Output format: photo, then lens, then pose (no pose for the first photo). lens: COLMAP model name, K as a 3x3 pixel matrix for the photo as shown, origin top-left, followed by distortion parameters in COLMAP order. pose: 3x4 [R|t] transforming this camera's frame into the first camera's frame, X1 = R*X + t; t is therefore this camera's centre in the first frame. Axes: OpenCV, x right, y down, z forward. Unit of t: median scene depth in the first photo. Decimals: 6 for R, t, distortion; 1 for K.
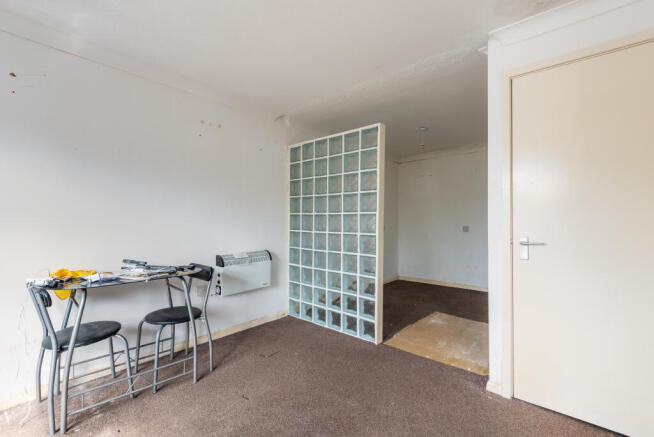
lens RADIAL K [[289.6, 0, 325.8], [0, 289.6, 231.0], [0, 0, 1]] dist [0.027602, -0.010364]
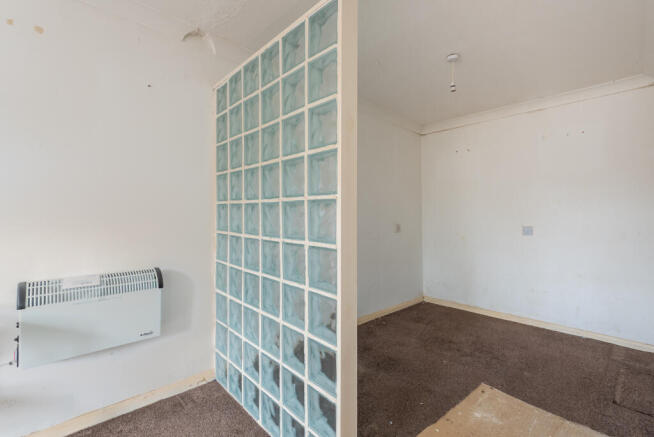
lens RADIAL K [[297.1, 0, 328.8], [0, 297.1, 214.4], [0, 0, 1]] dist [0.028563, -0.012156]
pose [[0.995111, 0.005005, -0.098638, 0.170028], [-0.009518, 0.998926, -0.045340, -0.013178], [0.098305, 0.046057, 0.994090, 0.462199]]
